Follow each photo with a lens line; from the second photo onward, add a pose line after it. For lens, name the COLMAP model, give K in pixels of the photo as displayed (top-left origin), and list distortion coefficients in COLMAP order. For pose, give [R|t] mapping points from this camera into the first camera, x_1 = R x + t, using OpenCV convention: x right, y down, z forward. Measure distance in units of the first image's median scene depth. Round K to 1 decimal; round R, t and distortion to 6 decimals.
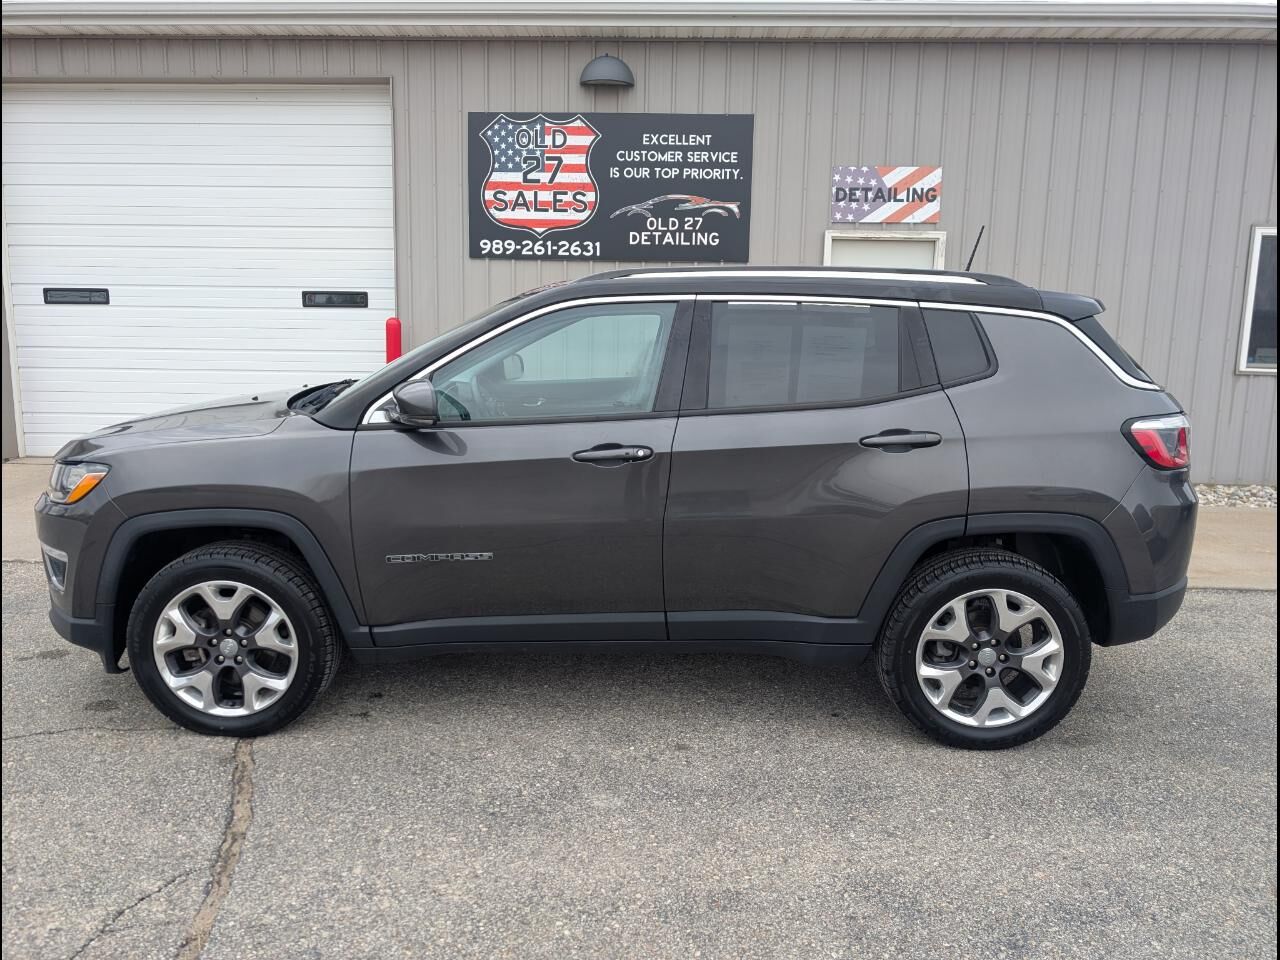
lens RADIAL K [[900.6, 0, 632.8], [0, 900.6, 472.1], [0, 0, 1]] dist [0.008645, -0.004547]
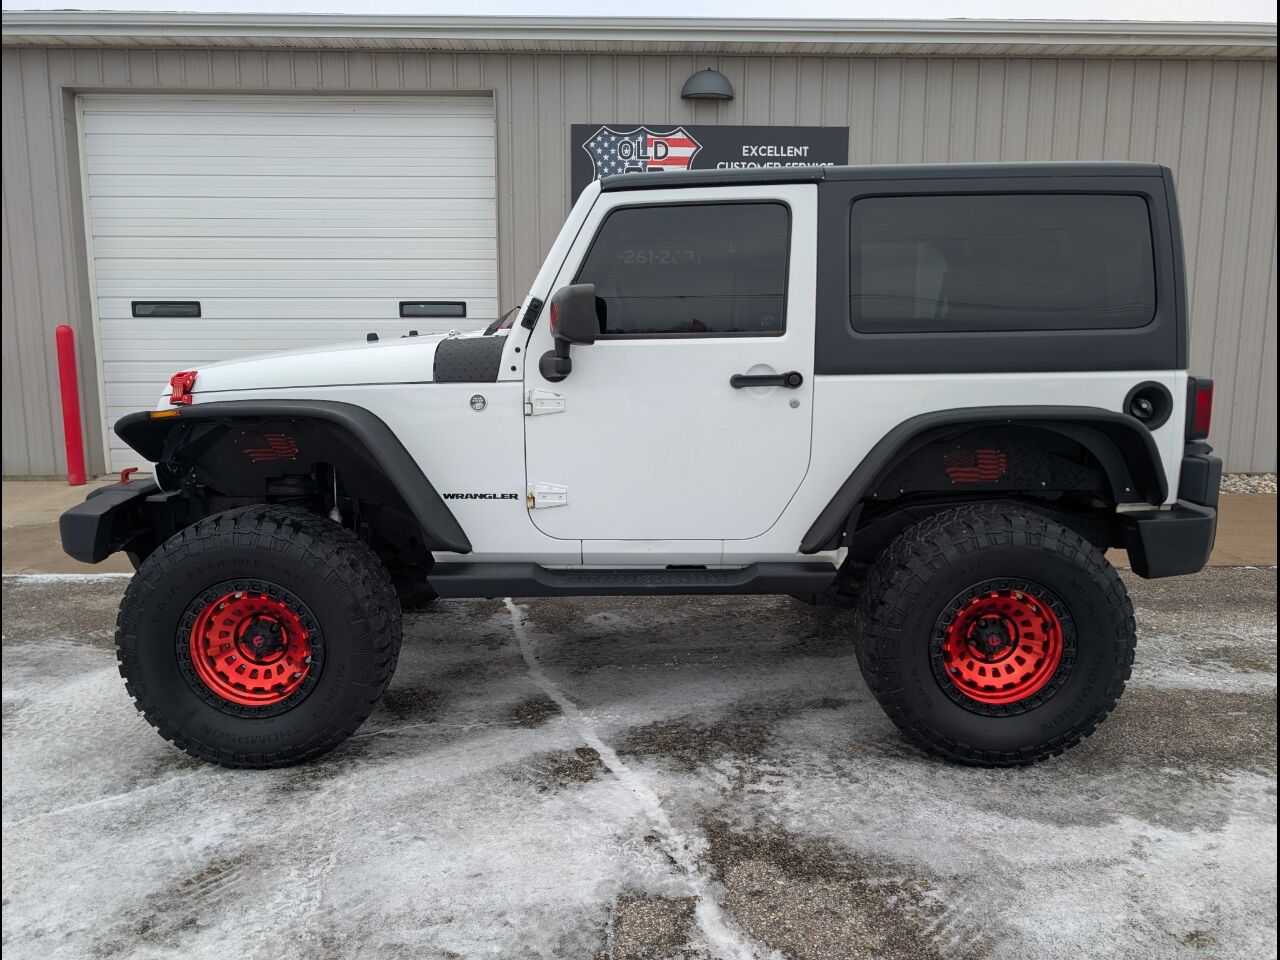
lens RADIAL K [[900.6, 0, 632.8], [0, 900.6, 472.1], [0, 0, 1]] dist [0.008645, -0.004547]
pose [[0.997942, -0.022558, 0.060020, -0.183026], [0.022561, 0.999745, 0.000637, -0.006041], [-0.060019, 0.000718, 0.998197, -0.019060]]
